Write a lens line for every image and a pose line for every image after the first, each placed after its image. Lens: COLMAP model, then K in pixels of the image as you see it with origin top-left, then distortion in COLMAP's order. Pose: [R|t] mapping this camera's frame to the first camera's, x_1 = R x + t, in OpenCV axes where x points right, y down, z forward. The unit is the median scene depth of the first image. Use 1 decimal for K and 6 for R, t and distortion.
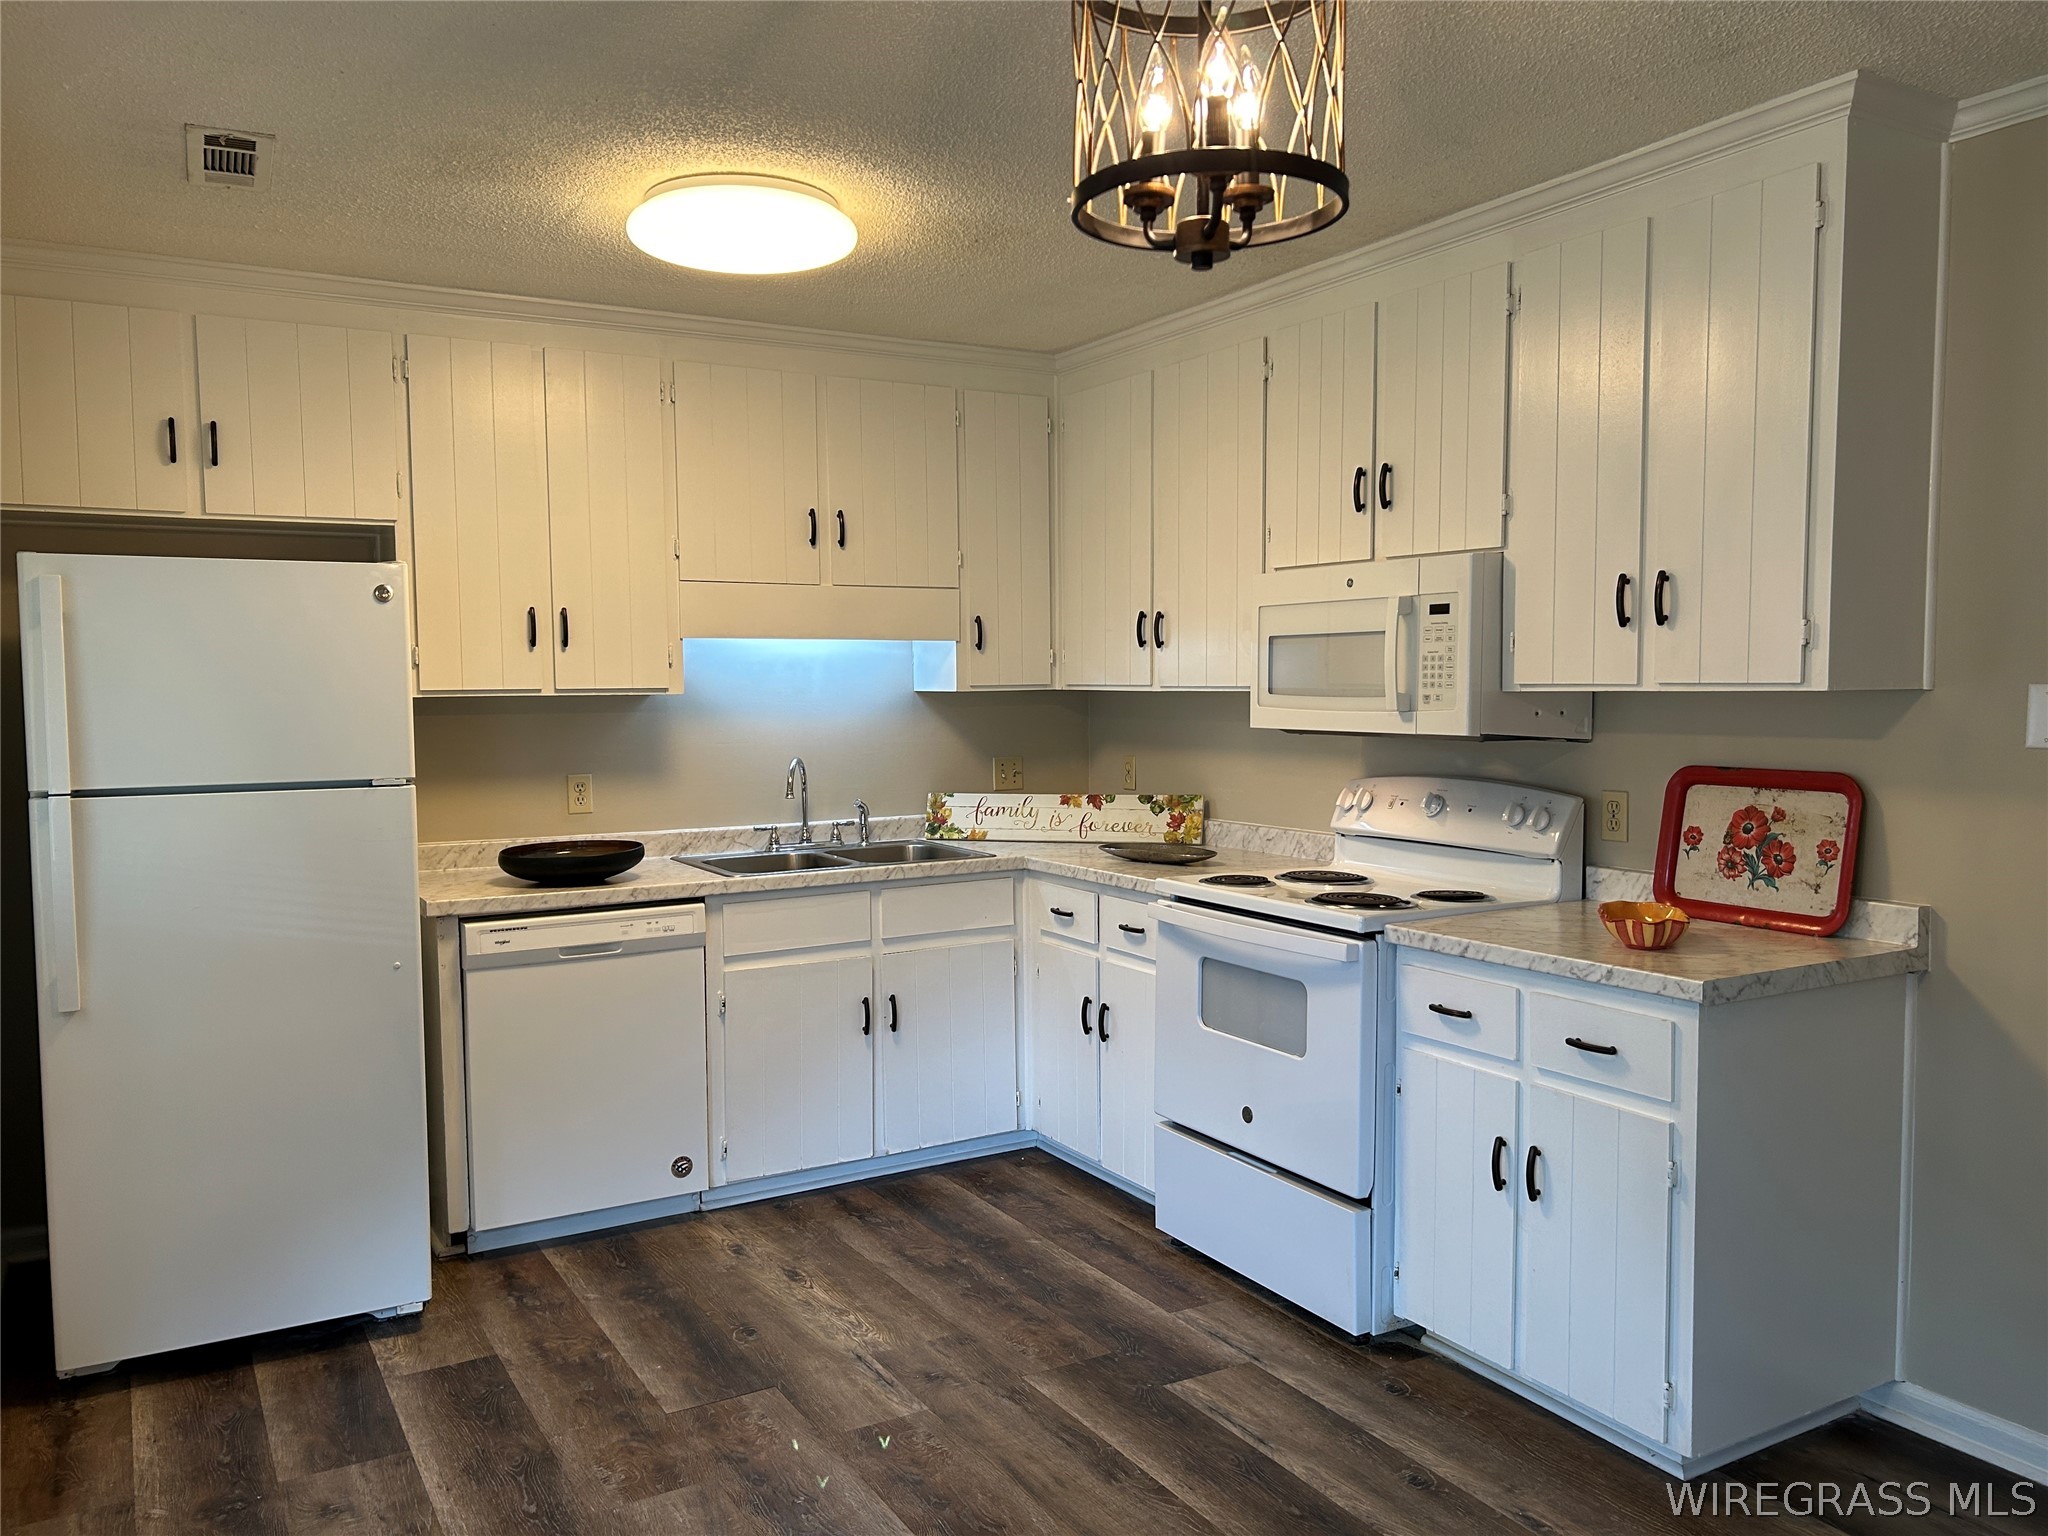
lens RADIAL K [[1552.6, 0, 1022.8], [0, 1552.6, 770.9], [0, 0, 1]] dist [0.053887, -0.046945]
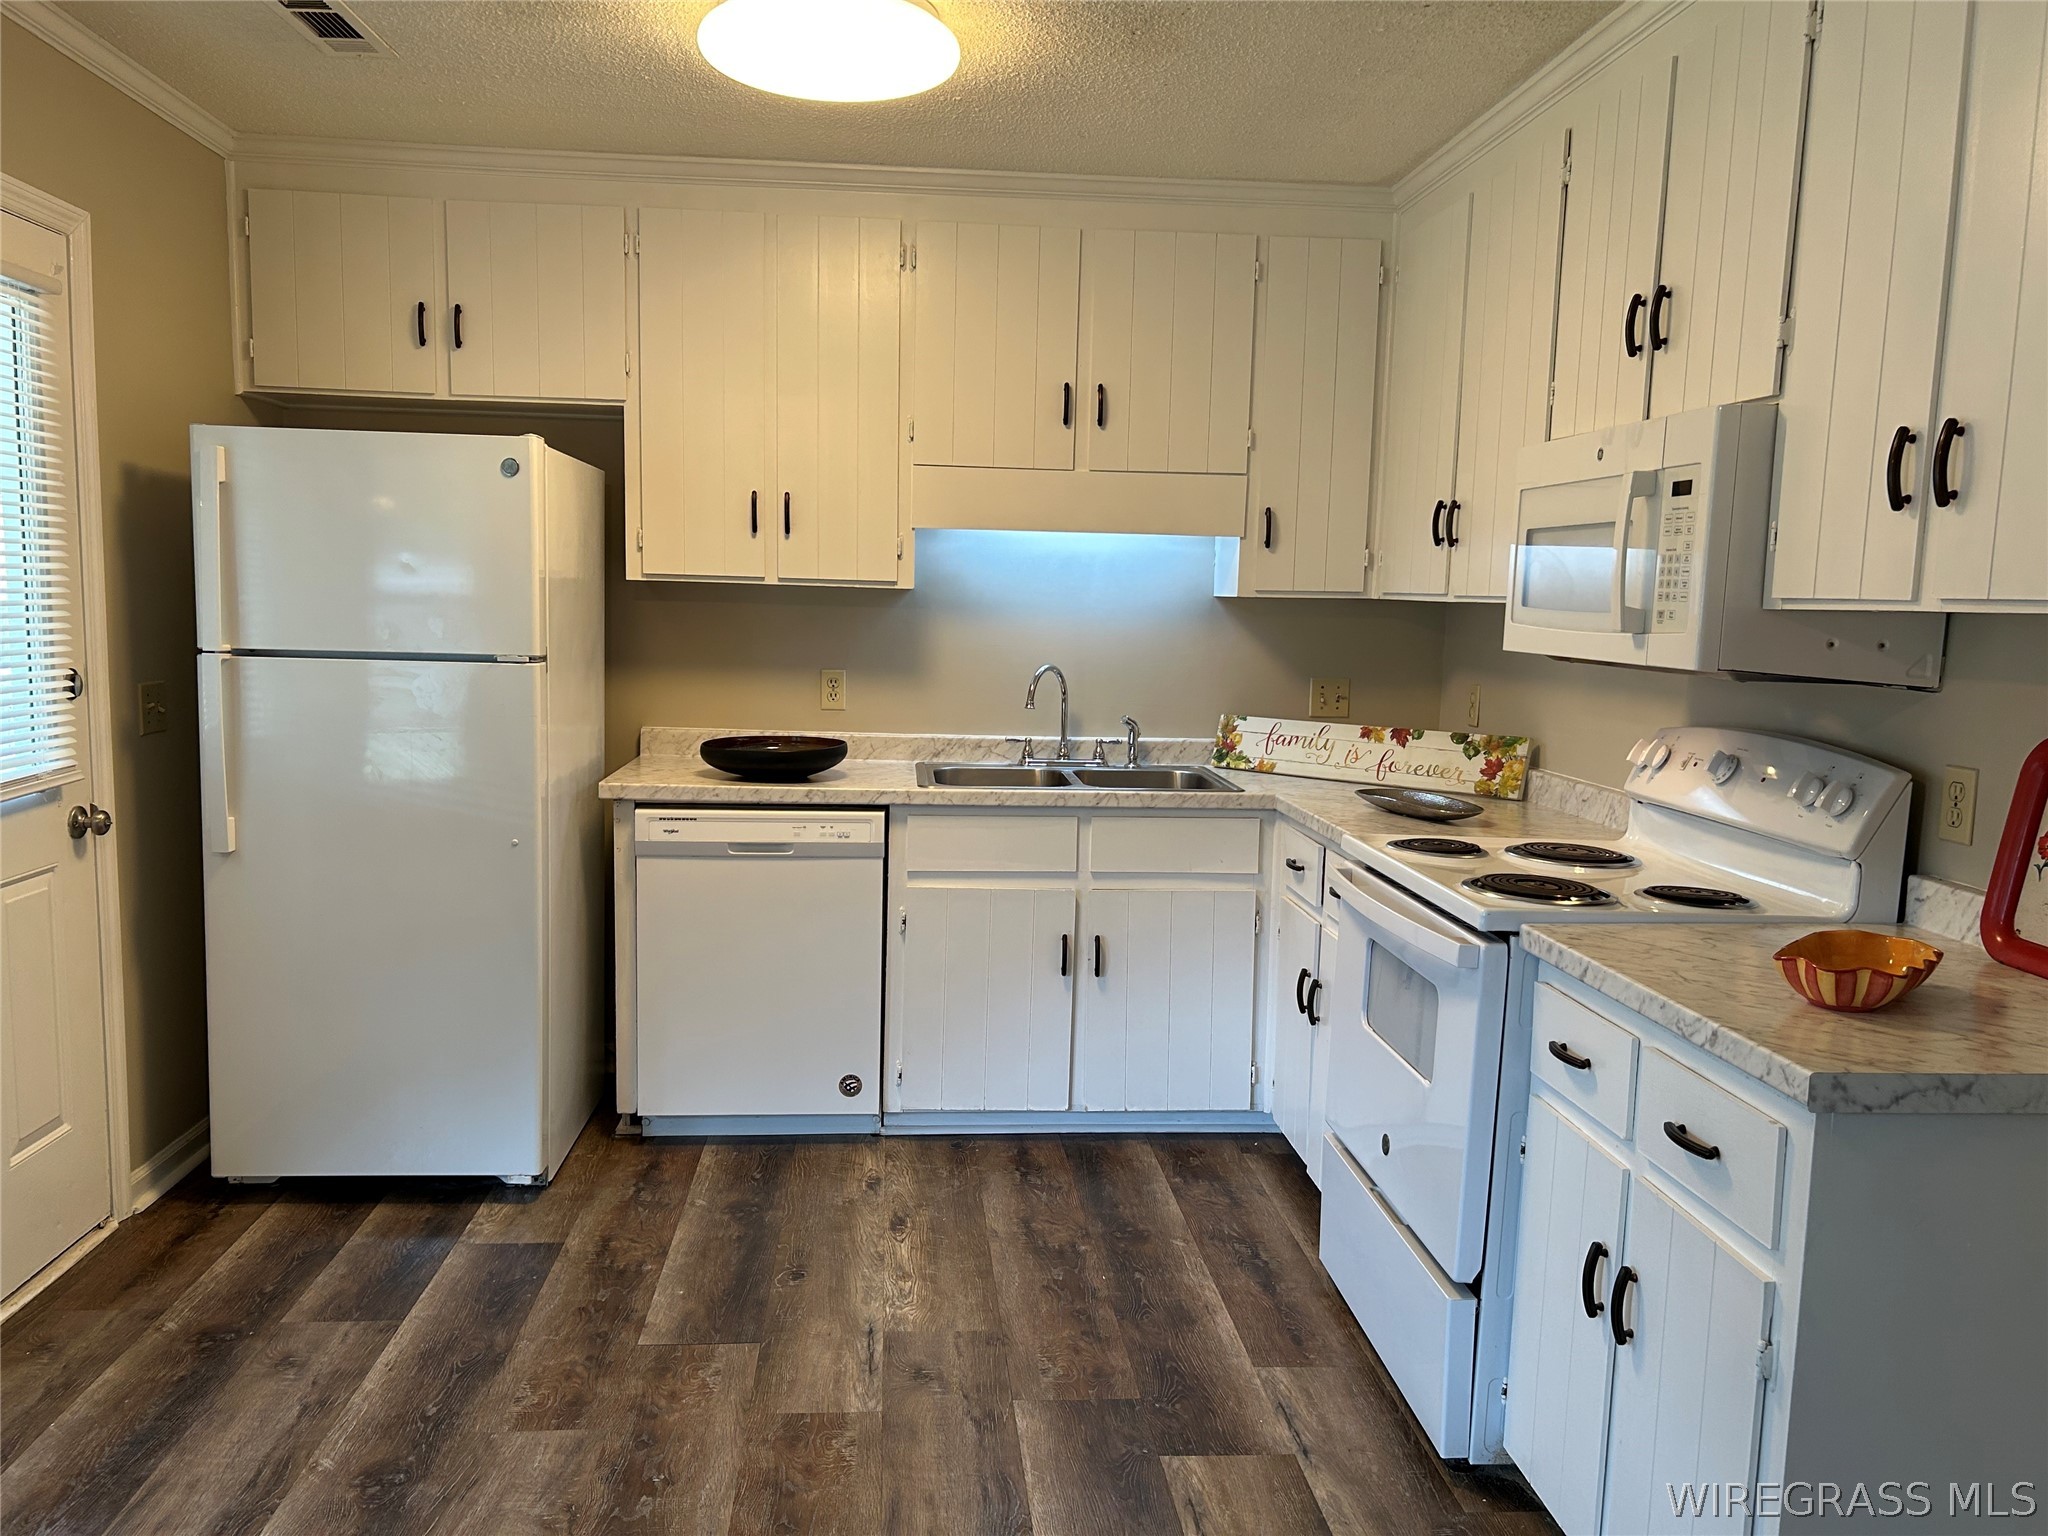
lens RADIAL K [[1552.6, 0, 1018.7], [0, 1552.6, 775.9], [0, 0, 1]] dist [0.053887, -0.046945]
pose [[0.902826, 0.082407, -0.422037, 0.287903], [-0.059232, 0.995942, 0.067756, -0.004765], [0.425908, -0.036174, 0.904043, 0.217806]]
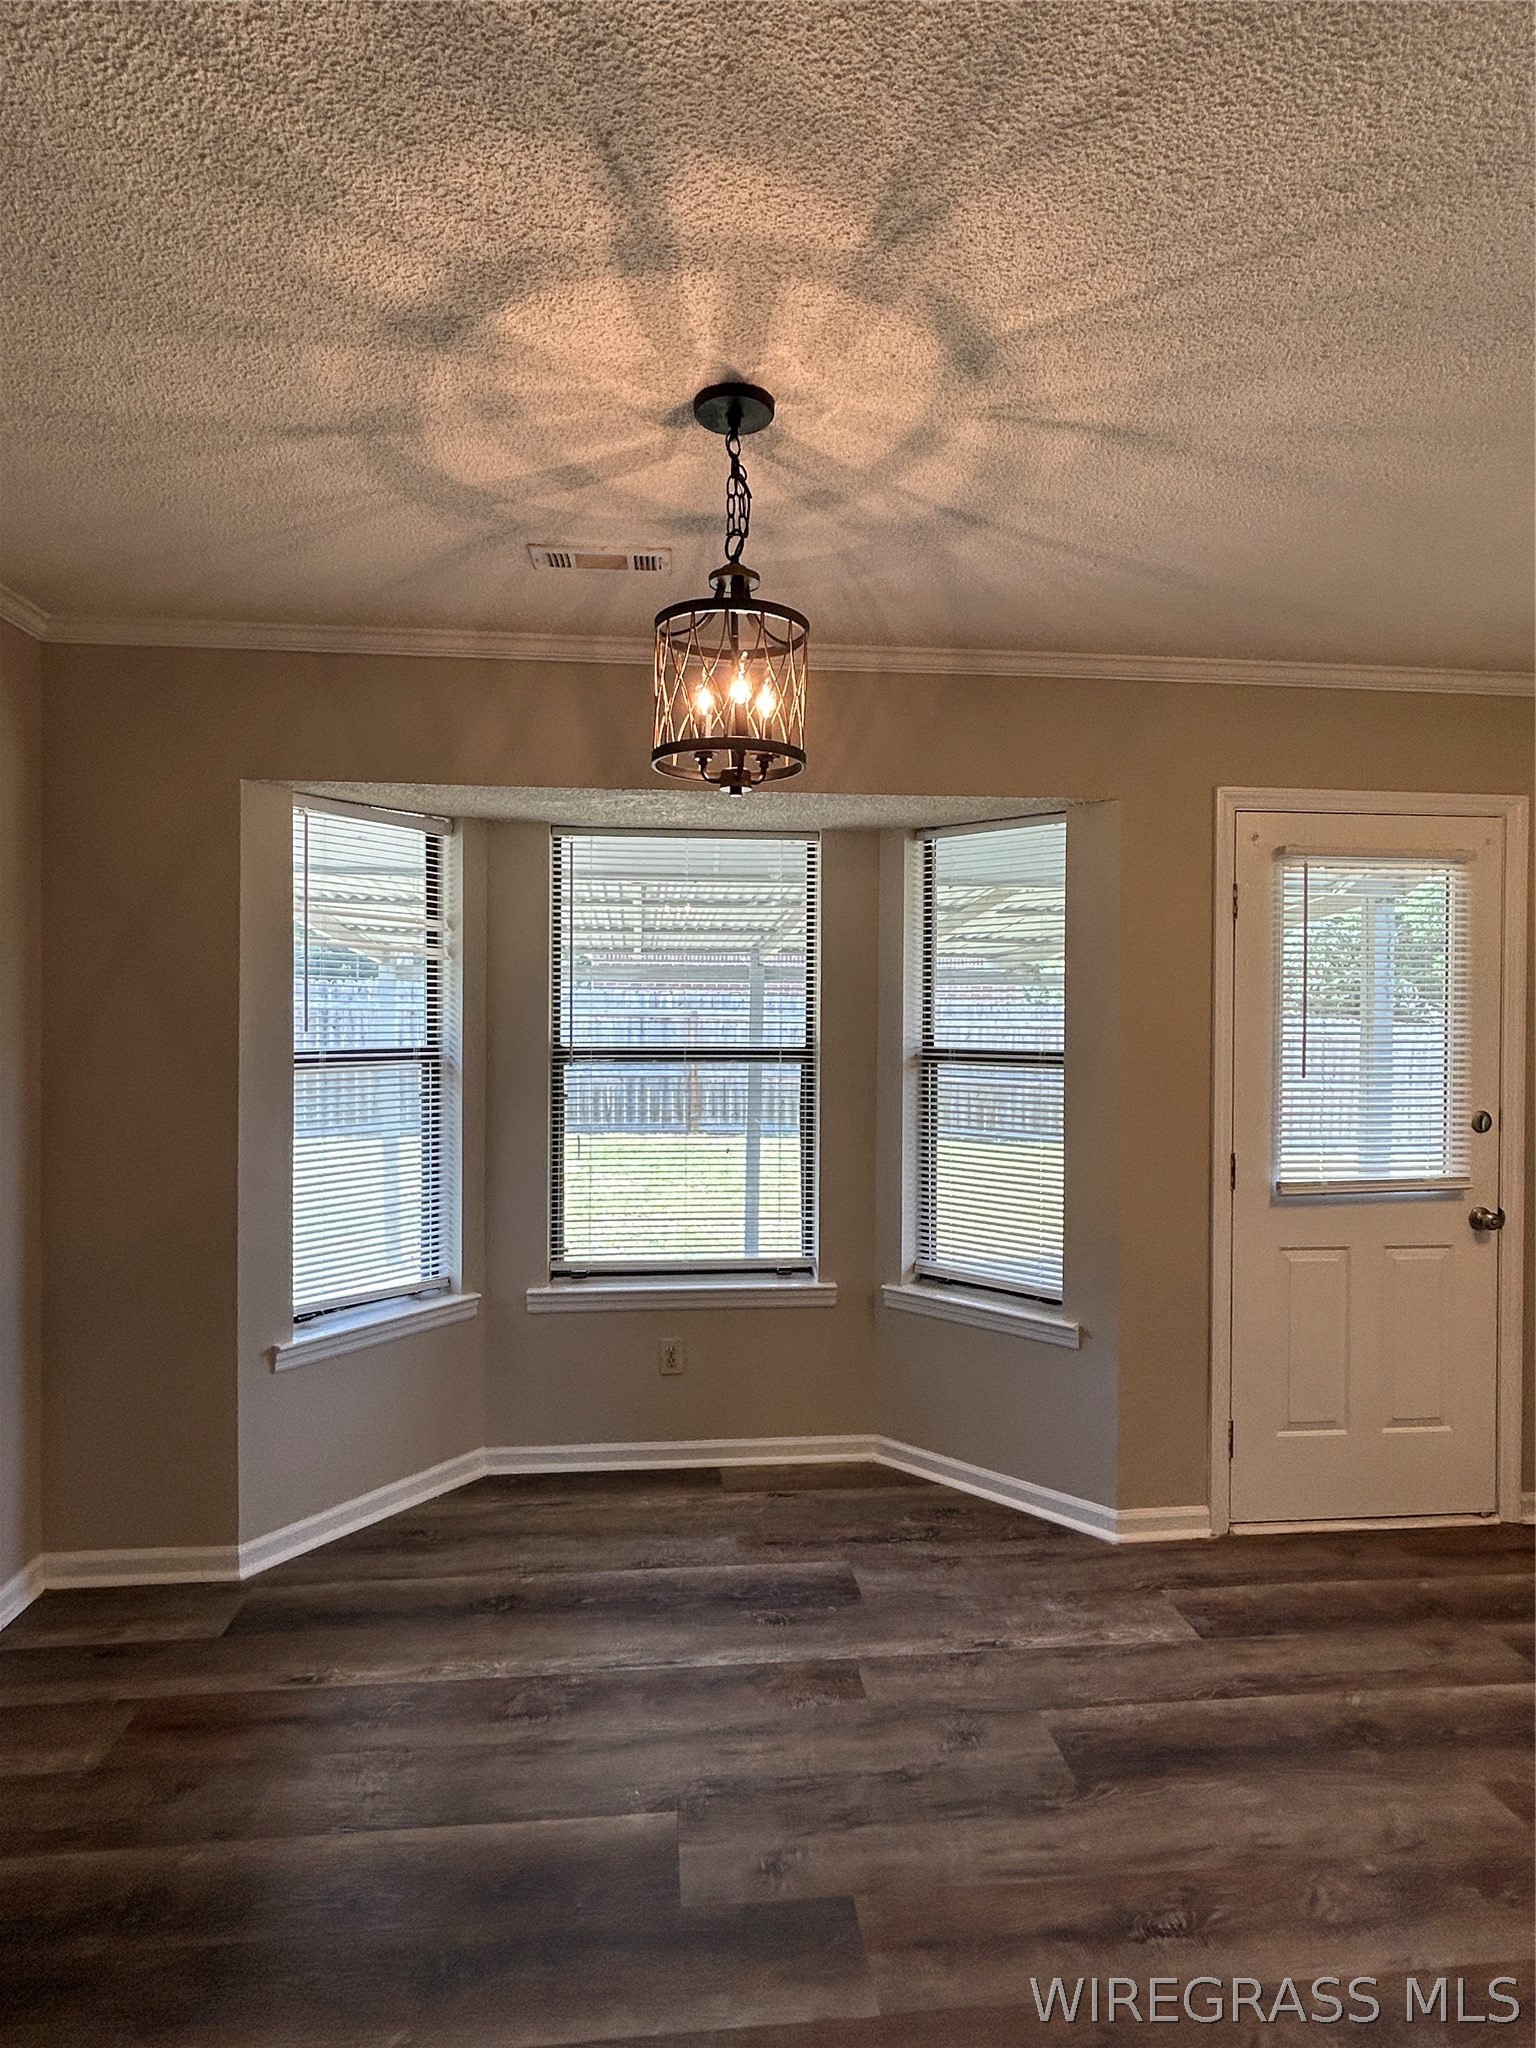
lens RADIAL K [[1125.9, 0, 770.5], [0, 1125.9, 1020.7], [0, 0, 1]] dist [-0.006445, 0.010468]
pose [[-0.408480, 0.009208, -0.912721, 0.489151], [-0.057029, 0.997738, 0.035588, -0.044716], [0.910984, 0.066588, -0.407031, 0.620040]]
